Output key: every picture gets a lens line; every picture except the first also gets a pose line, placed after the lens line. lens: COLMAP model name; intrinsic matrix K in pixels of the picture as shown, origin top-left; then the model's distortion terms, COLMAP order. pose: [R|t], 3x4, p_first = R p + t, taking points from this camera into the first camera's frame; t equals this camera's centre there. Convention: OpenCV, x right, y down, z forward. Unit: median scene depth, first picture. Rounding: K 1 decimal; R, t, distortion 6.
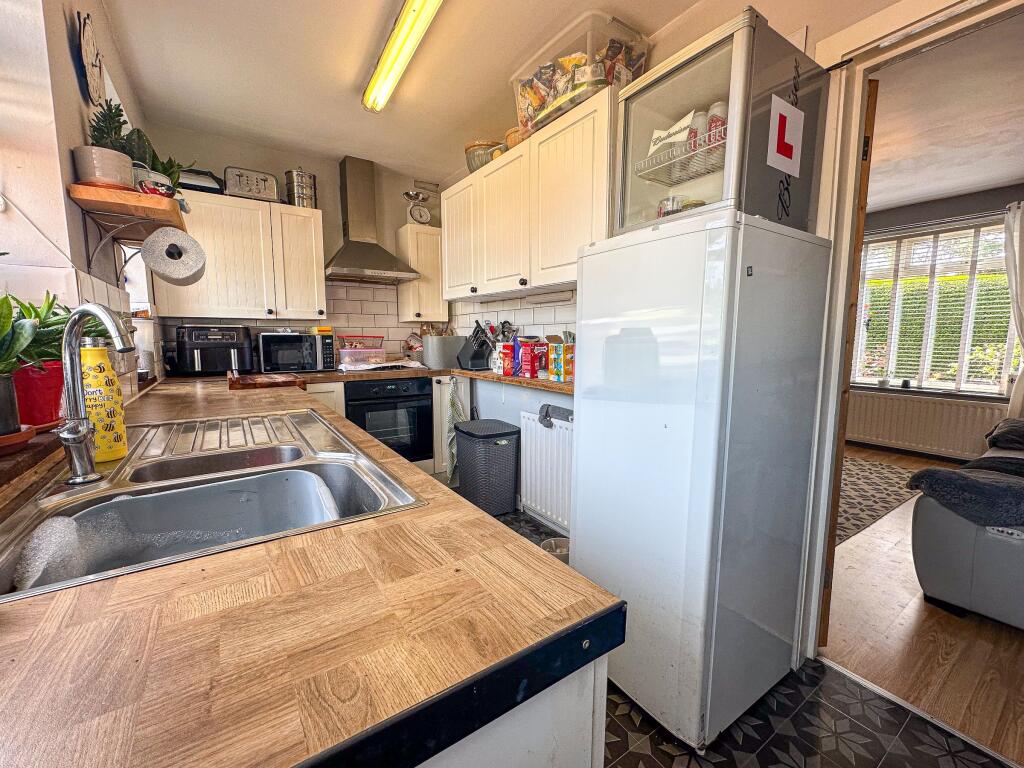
lens RADIAL K [[423.5, 0, 518.8], [0, 423.5, 386.6], [0, 0, 1]] dist [-0.001434, 0.000100]
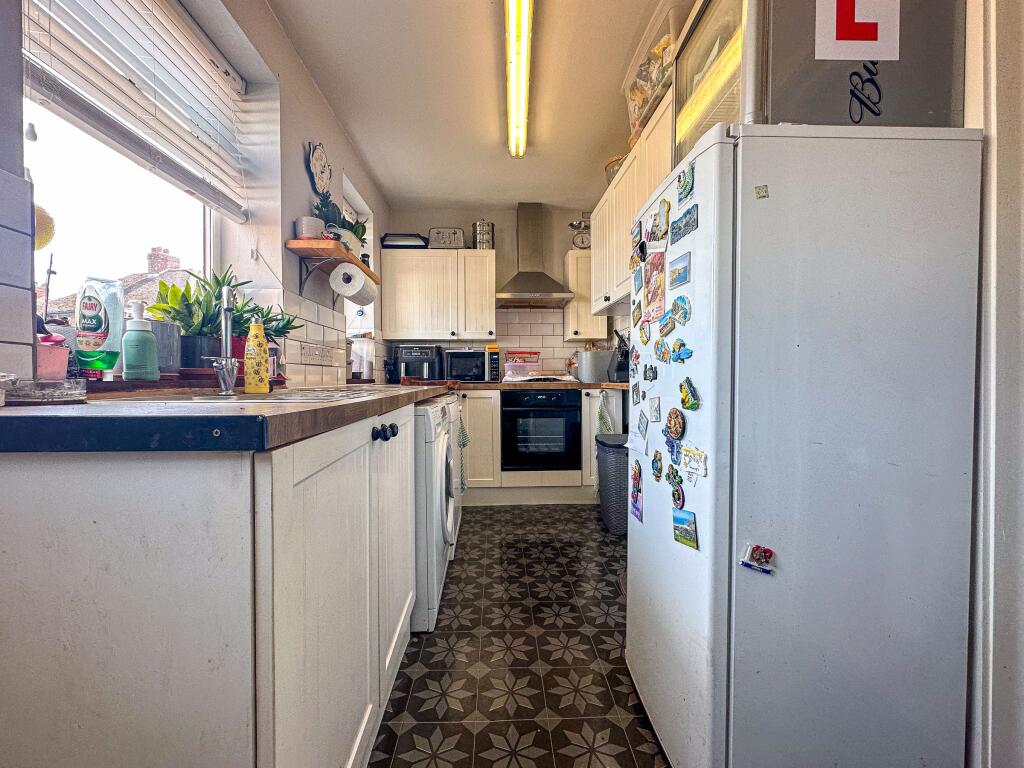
lens RADIAL K [[423.5, 0, 518.8], [0, 423.5, 386.6], [0, 0, 1]] dist [-0.001434, 0.000100]
pose [[0.849133, 0.000664, -0.528179, 0.243270], [-0.054289, 0.994813, -0.086028, 0.077460], [0.525382, 0.101723, 0.844764, 0.053401]]
